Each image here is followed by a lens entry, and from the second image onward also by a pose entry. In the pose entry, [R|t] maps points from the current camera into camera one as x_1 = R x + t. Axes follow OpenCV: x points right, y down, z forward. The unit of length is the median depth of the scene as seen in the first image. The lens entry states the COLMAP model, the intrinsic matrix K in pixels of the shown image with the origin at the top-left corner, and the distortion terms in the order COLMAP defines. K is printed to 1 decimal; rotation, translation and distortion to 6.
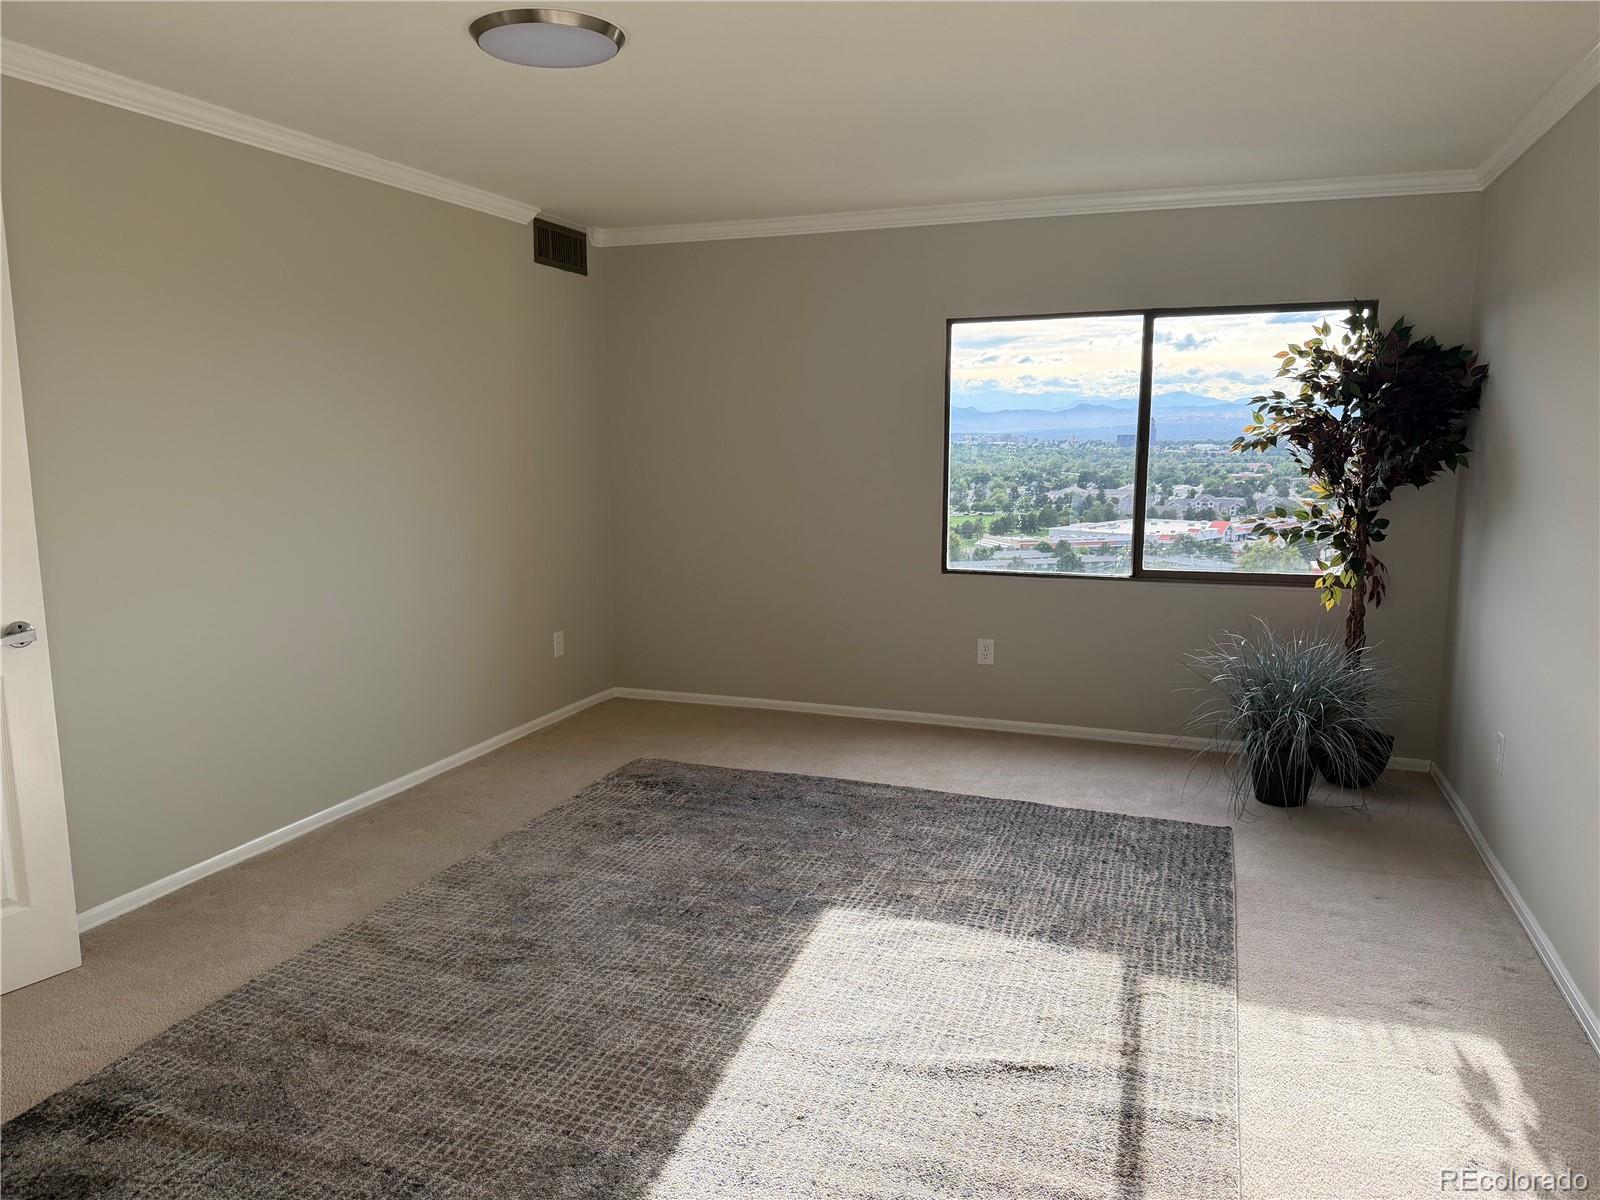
lens RADIAL K [[1114.4, 0, 797.4], [0, 1114.4, 603.2], [0, 0, 1]] dist [0.035113, -0.004396]
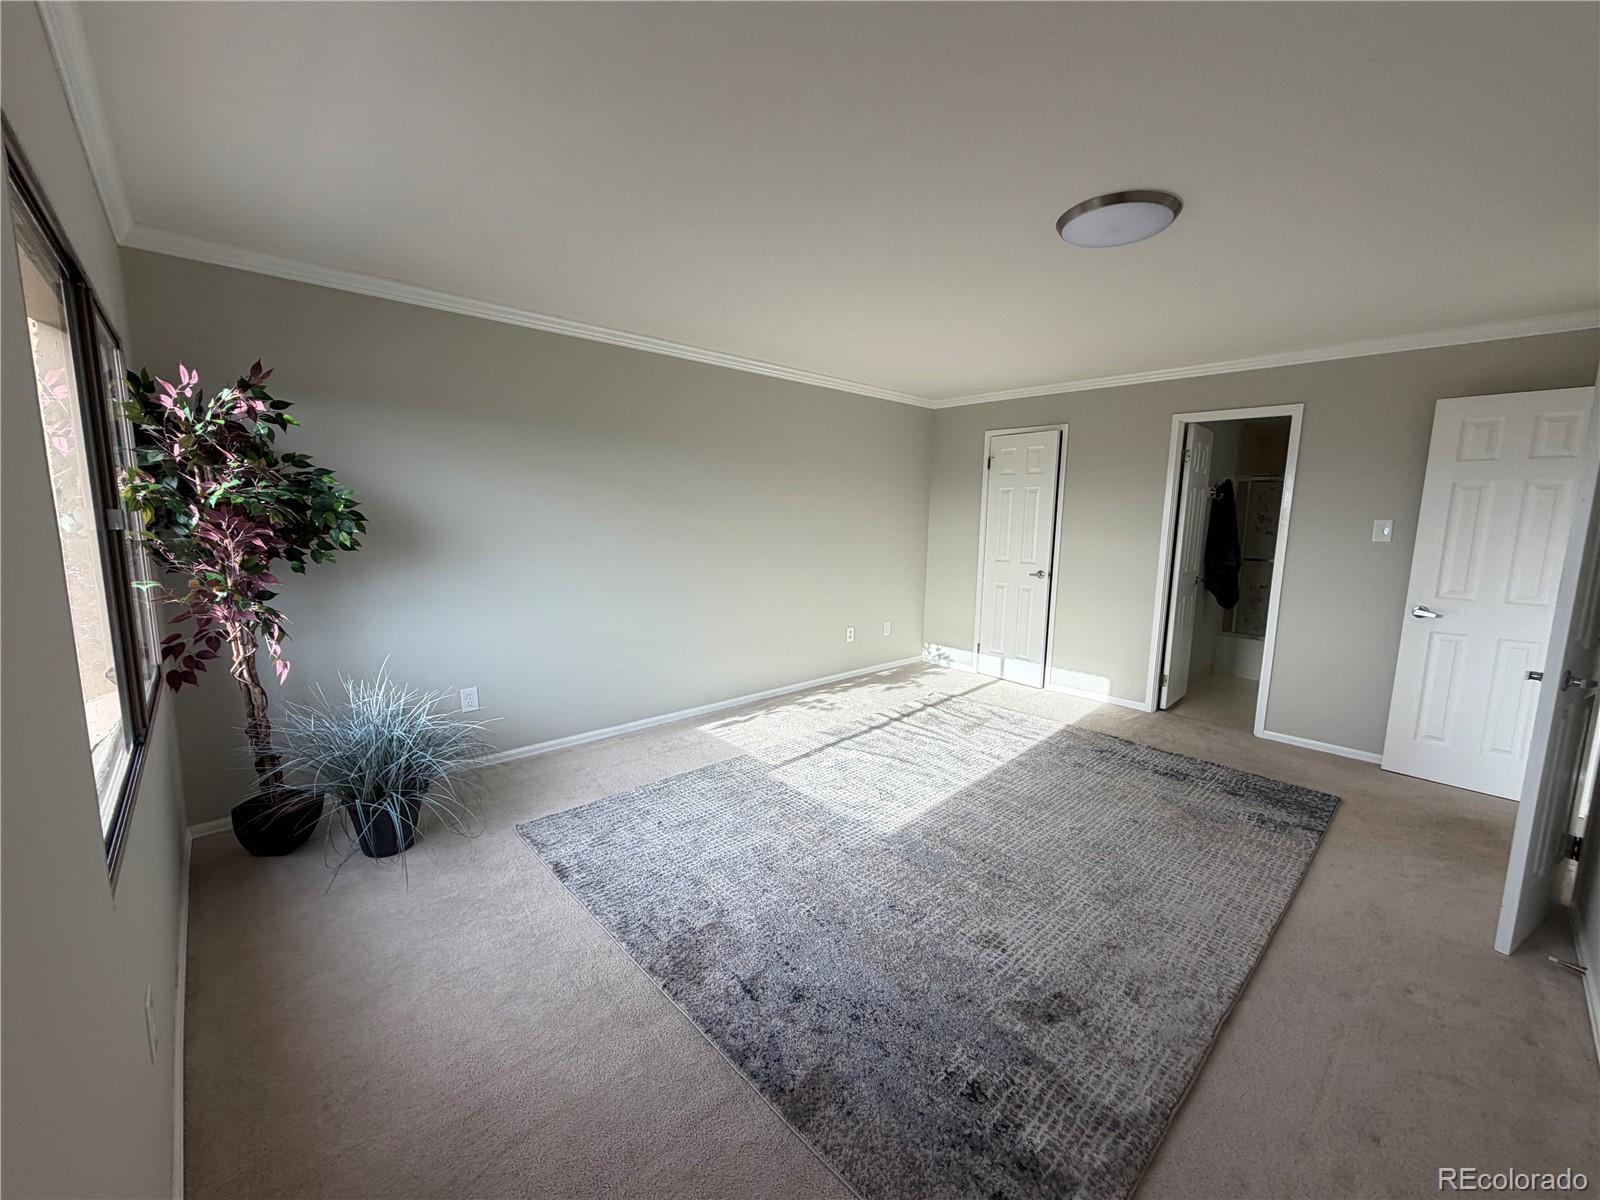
lens RADIAL K [[641.2, 0, 801.5], [0, 641.2, 603.8], [0, 0, 1]] dist [-0.001830, 0.000542]
pose [[-0.896803, -0.074769, 0.436066, -0.280230], [0.048759, 0.962911, 0.265379, -0.312060], [-0.439734, 0.259255, -0.859896, 2.187783]]
